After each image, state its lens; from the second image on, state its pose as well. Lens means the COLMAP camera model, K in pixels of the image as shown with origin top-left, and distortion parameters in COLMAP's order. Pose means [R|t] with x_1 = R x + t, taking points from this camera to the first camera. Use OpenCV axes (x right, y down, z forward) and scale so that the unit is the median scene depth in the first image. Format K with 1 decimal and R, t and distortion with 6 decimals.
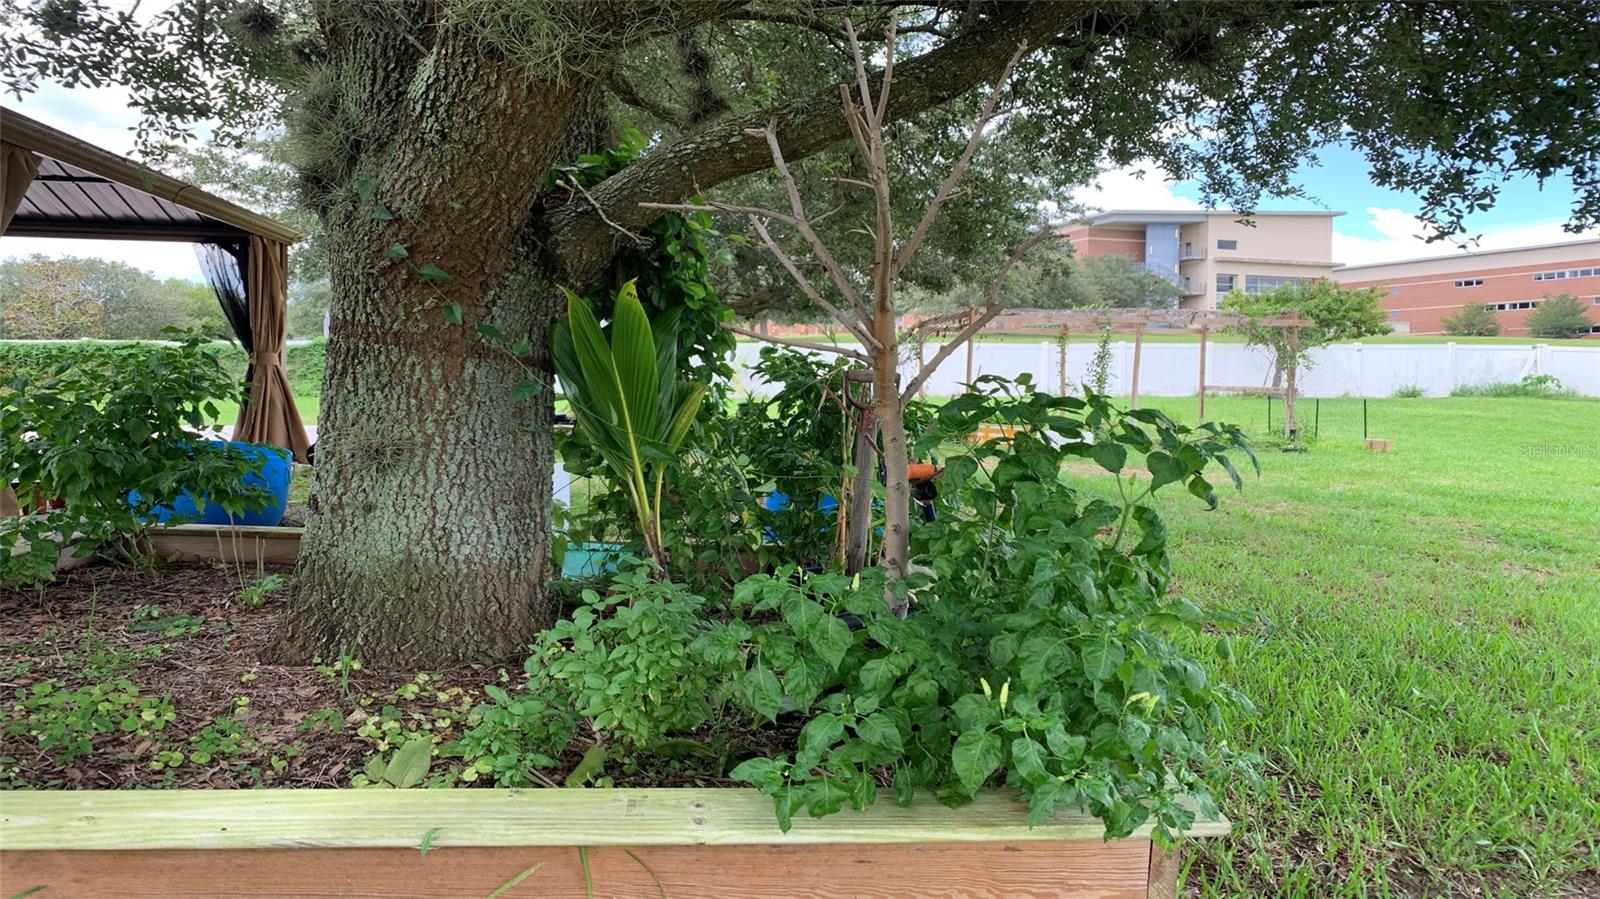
lens RADIAL K [[1212.4, 0, 779.4], [0, 1212.4, 455.0], [0, 0, 1]] dist [0.006409, 0.004570]
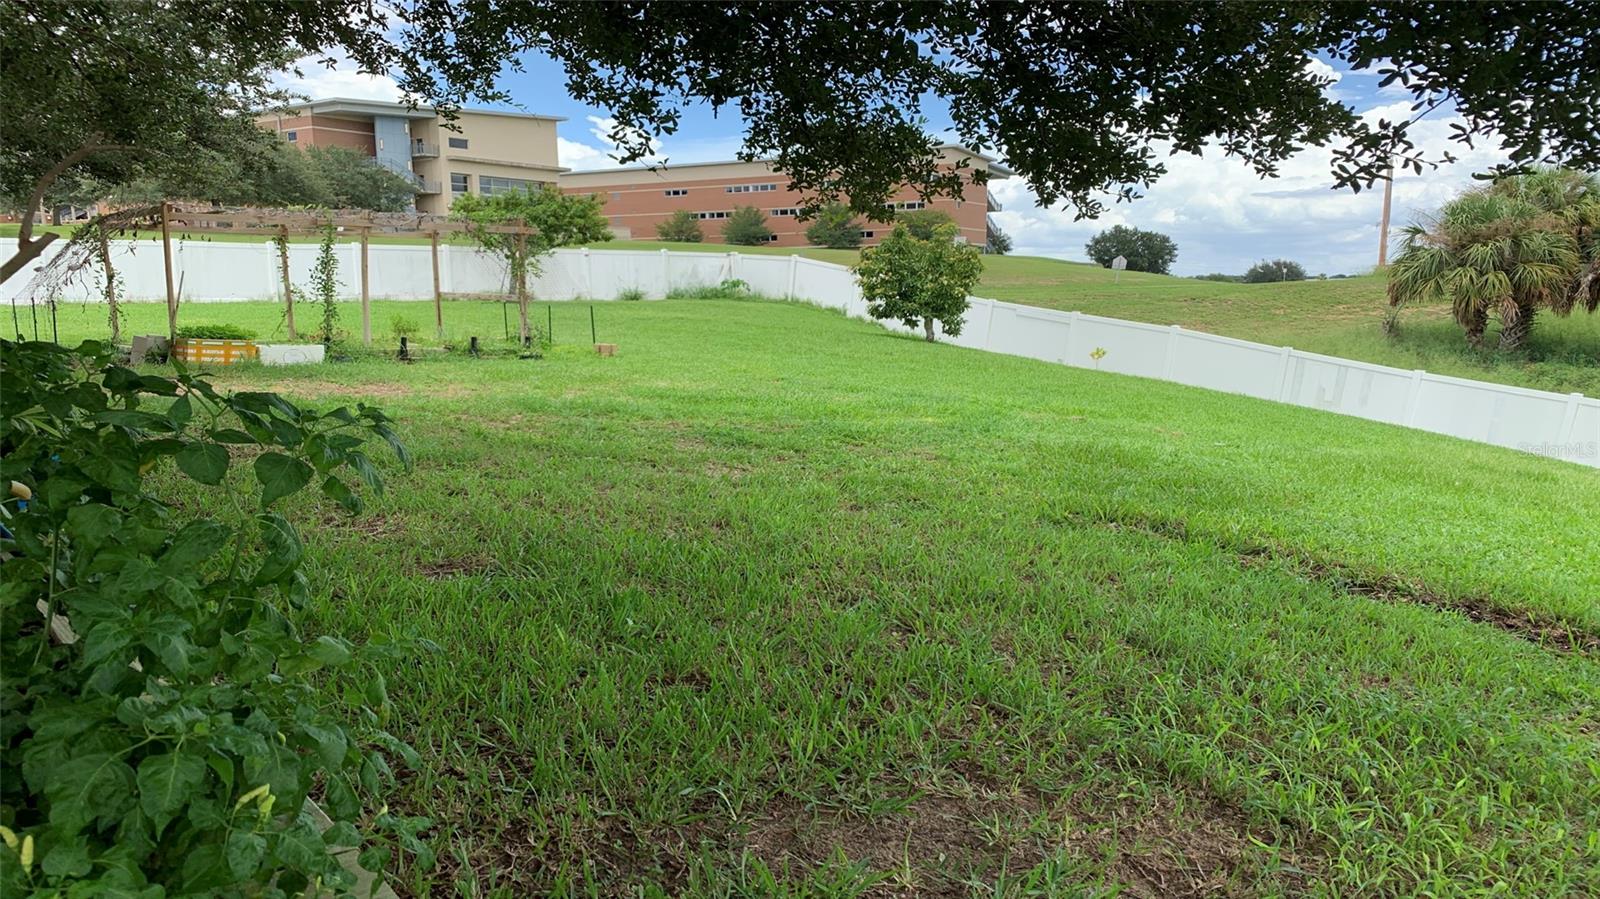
lens RADIAL K [[1212.4, 0, 779.4], [0, 1212.4, 455.0], [0, 0, 1]] dist [0.006409, 0.004570]
pose [[0.831038, -0.085639, 0.549583, 0.067588], [0.037636, 0.994469, 0.098054, -0.026501], [-0.554941, -0.060802, 0.829665, 0.084924]]
